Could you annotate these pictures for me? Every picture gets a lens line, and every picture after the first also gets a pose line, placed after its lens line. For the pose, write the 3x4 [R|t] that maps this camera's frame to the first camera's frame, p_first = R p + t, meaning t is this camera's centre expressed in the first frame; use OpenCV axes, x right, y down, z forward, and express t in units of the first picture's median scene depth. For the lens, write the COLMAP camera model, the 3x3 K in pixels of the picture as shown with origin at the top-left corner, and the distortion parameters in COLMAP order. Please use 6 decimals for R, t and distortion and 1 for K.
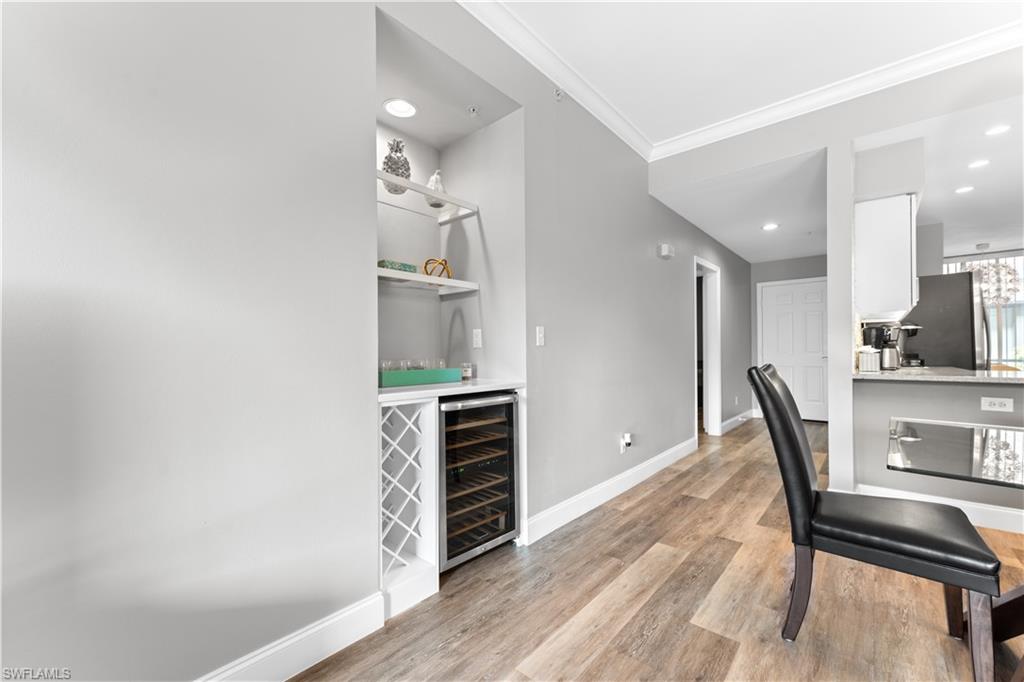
lens RADIAL K [[408.3, 0, 509.5], [0, 408.3, 350.5], [0, 0, 1]] dist [0.001297, 0.000226]
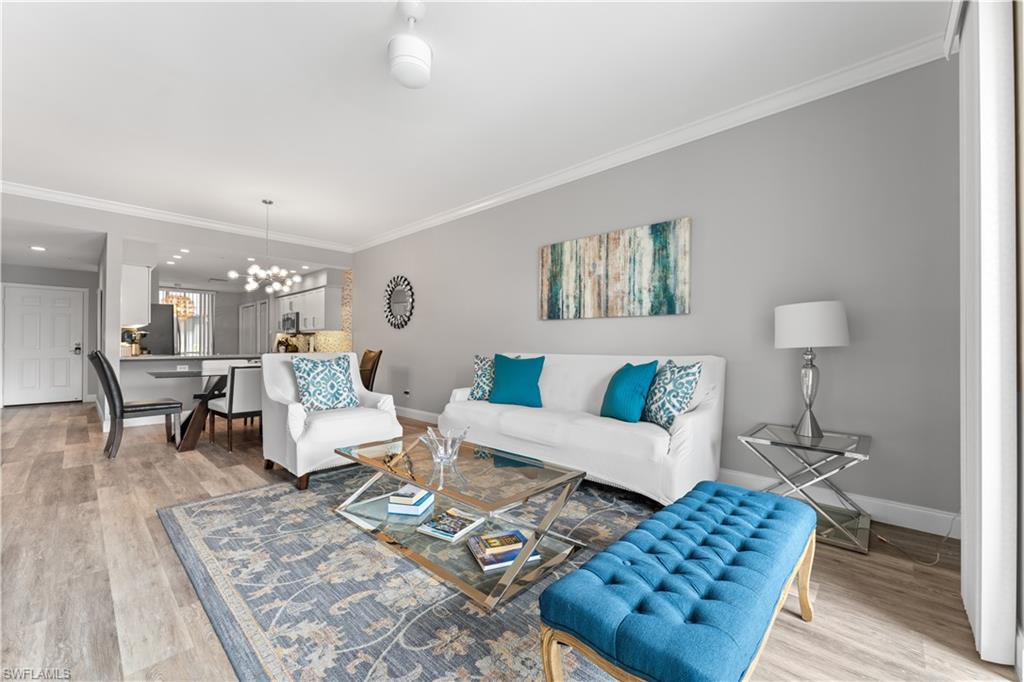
lens RADIAL K [[406.2, 0, 512.0], [0, 406.2, 341.0], [0, 0, 1]] dist [-0.000612, 0.000004]
pose [[0.021683, 0.016845, 0.999623, -0.882077], [-0.001345, 0.999858, -0.016820, 0.009596], [-0.999764, -0.000980, 0.021703, -0.755201]]
